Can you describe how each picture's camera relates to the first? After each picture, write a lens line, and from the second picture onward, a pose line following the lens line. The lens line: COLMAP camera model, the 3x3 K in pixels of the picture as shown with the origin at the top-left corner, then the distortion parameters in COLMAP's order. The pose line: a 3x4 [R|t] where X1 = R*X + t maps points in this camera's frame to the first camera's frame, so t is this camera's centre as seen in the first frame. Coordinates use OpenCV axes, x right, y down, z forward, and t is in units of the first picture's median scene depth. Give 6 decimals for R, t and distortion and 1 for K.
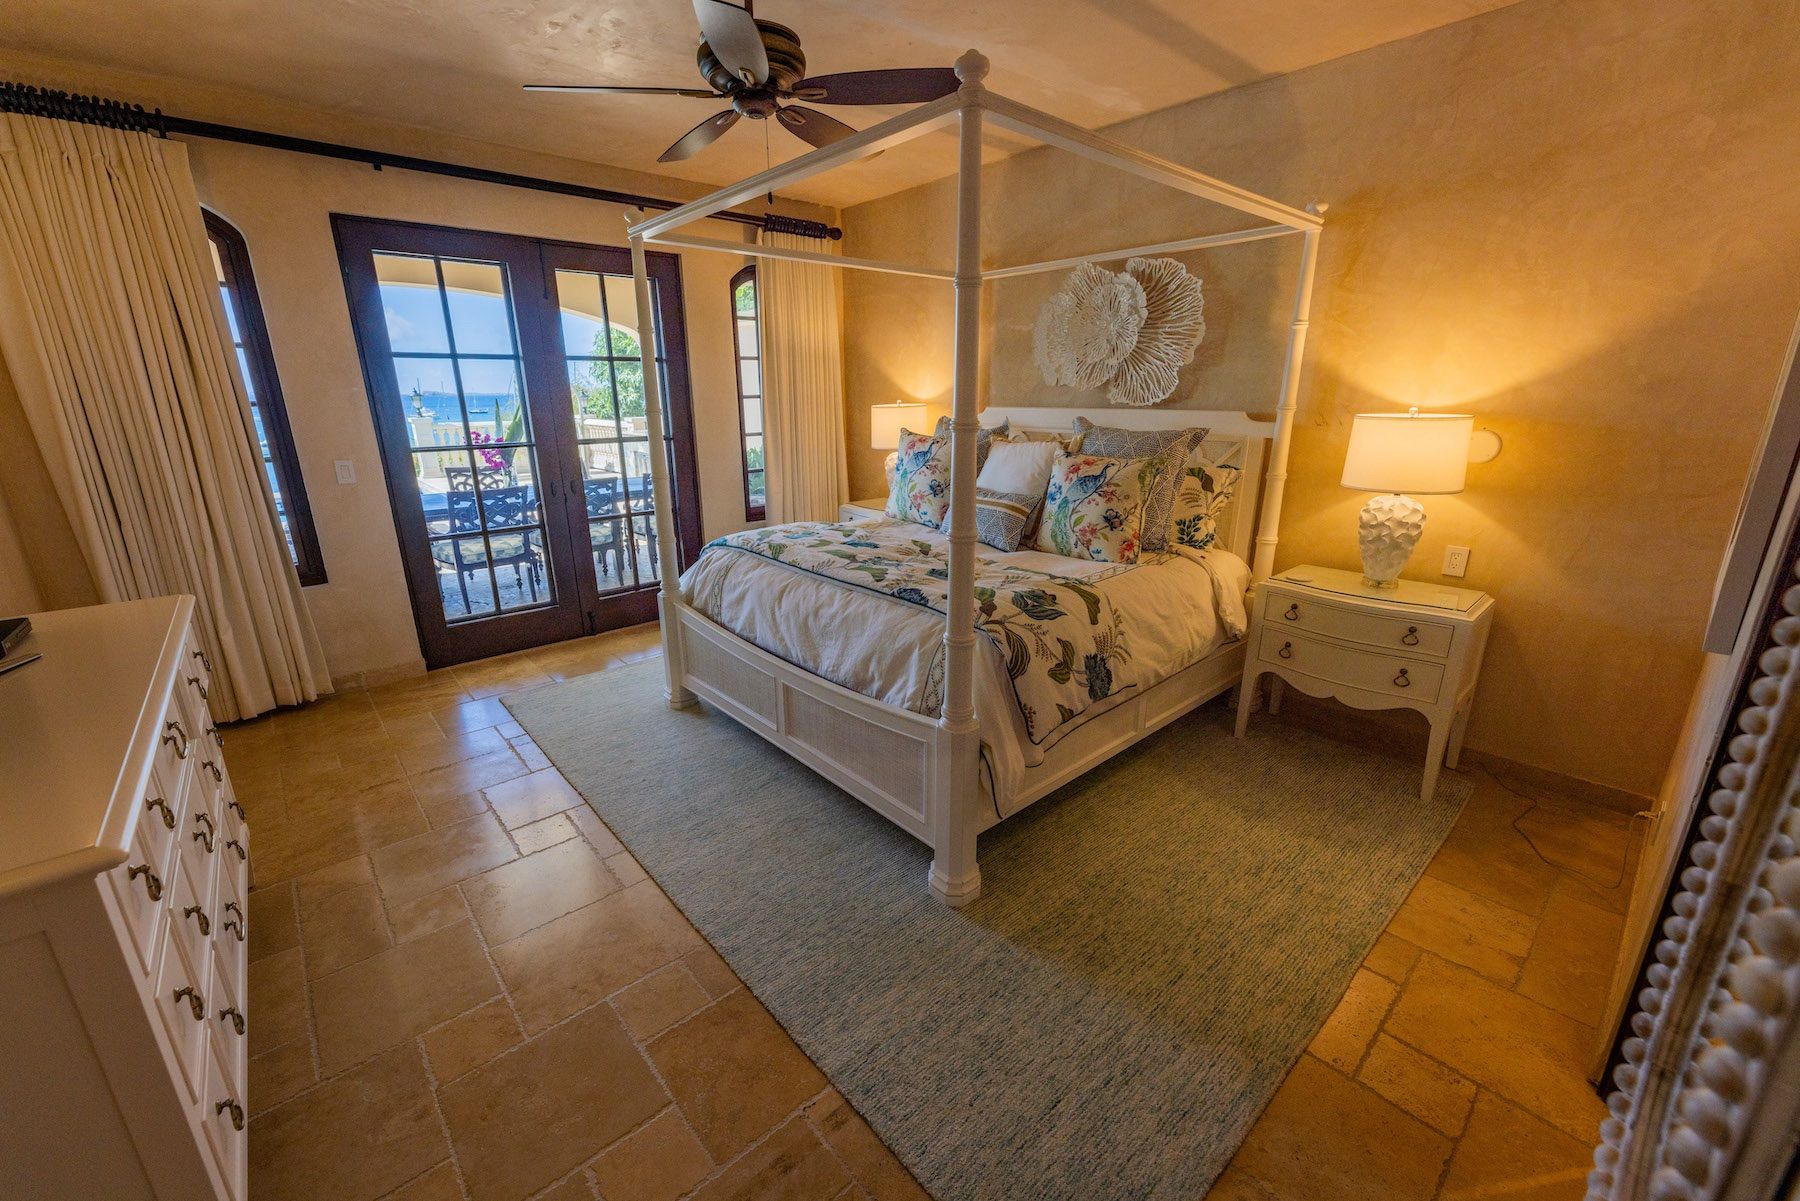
lens RADIAL K [[726.8, 0, 904.7], [0, 726.8, 608.2], [0, 0, 1]] dist [-0.001549, 0.000272]
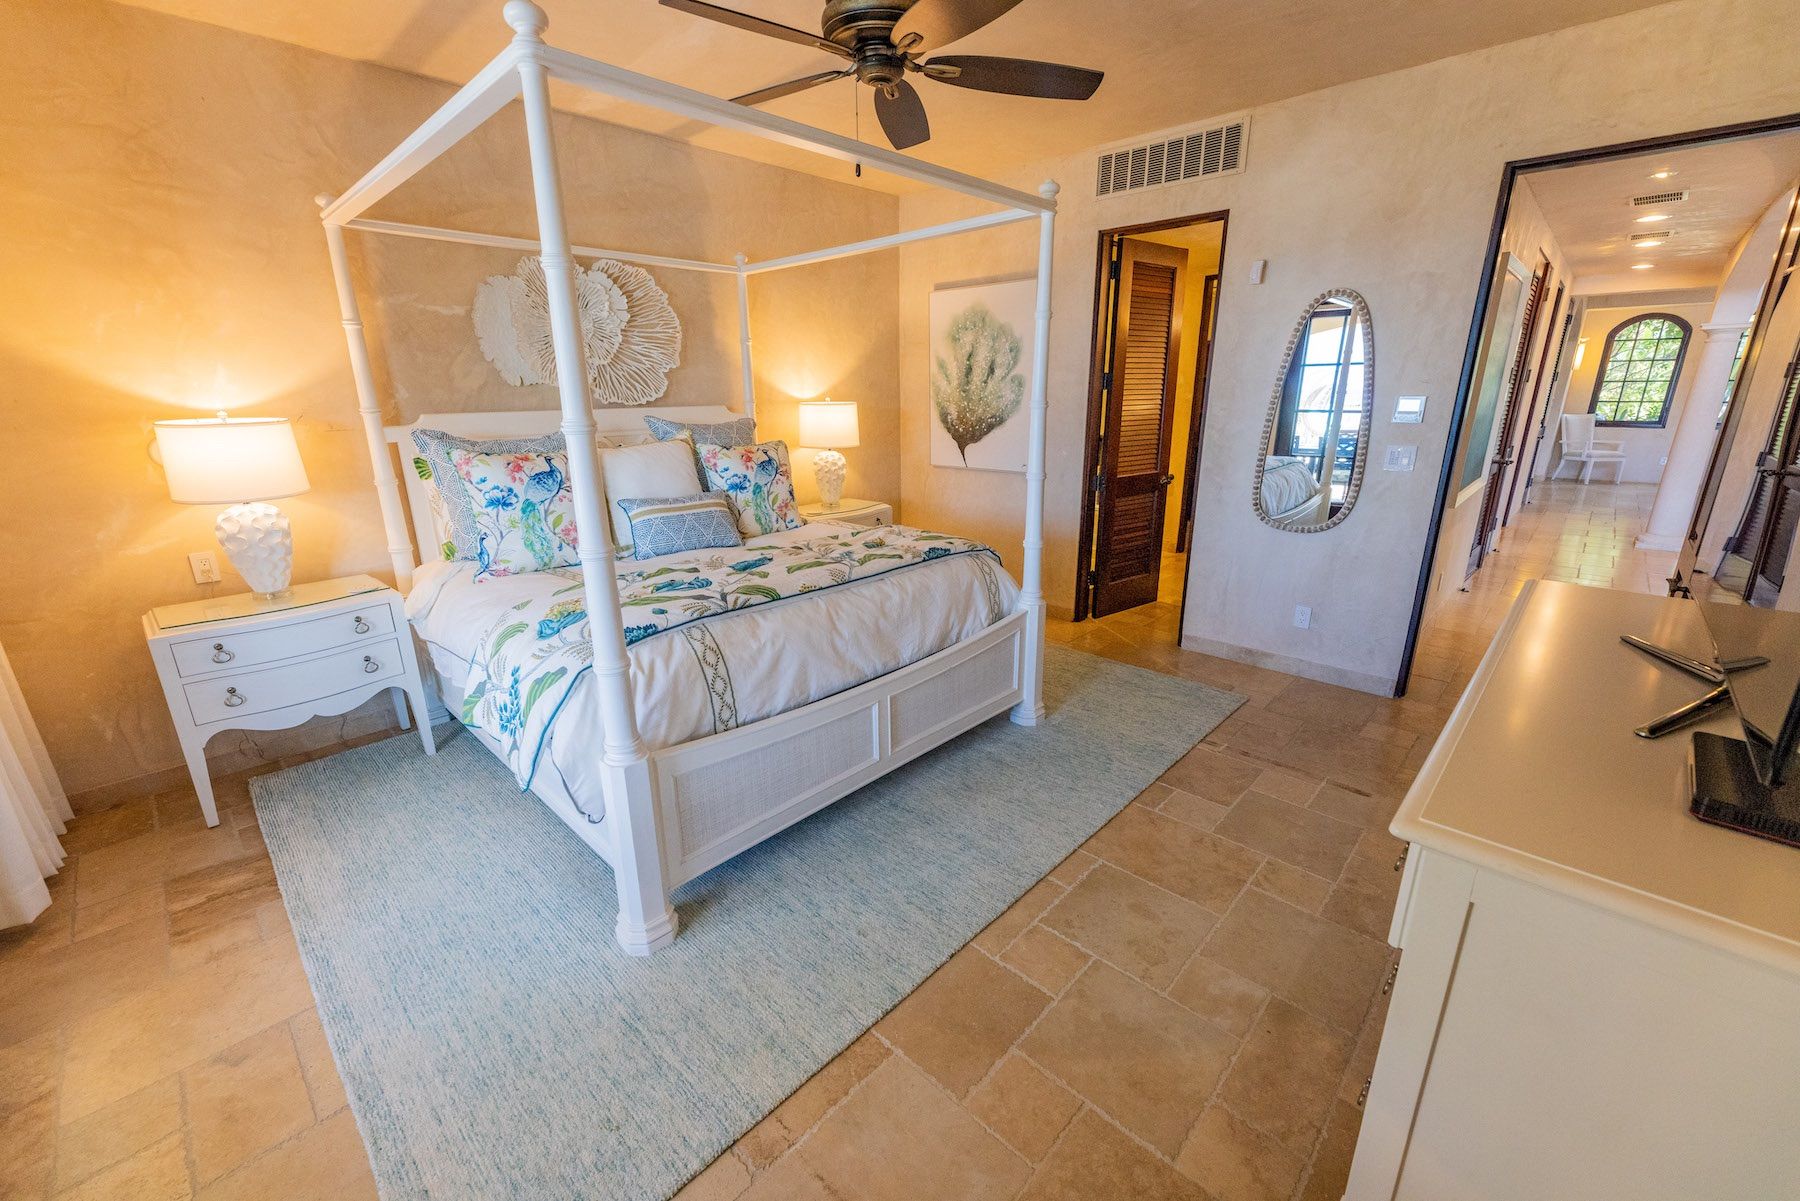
lens RADIAL K [[726.8, 0, 893.0], [0, 726.8, 604.1], [0, 0, 1]] dist [-0.001549, 0.000272]
pose [[-0.078261, -0.279676, 0.956899, -1.122357], [0.297121, 0.909680, 0.290175, -0.301031], [-0.951627, 0.307024, 0.011905, 1.033618]]
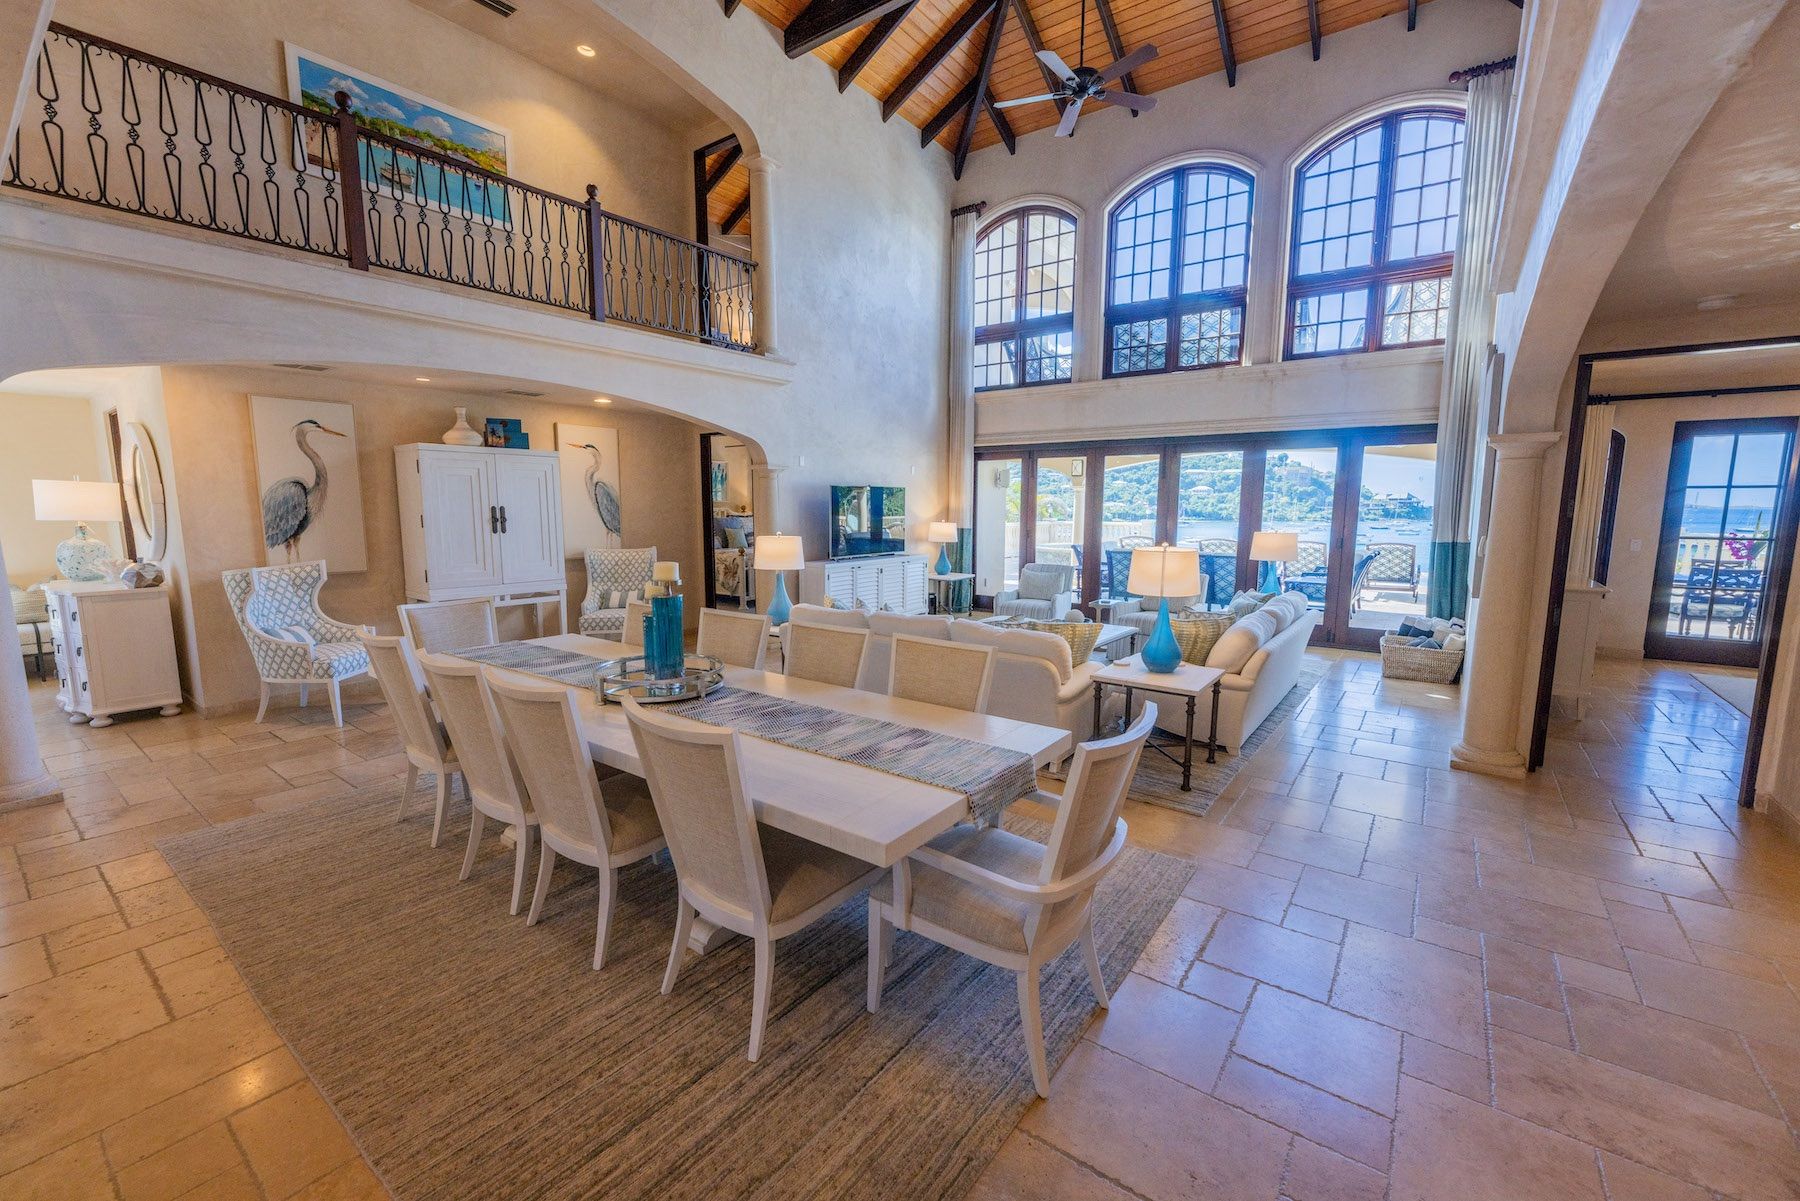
lens RADIAL K [[726.8, 0, 900.2], [0, 726.8, 602.4], [0, 0, 1]] dist [-0.001549, 0.000272]
pose [[0.193950, 0.138139, -0.971237, 0.657809], [-0.283444, 0.955702, 0.079327, 0.311449], [0.939171, 0.259906, 0.224513, -1.077374]]
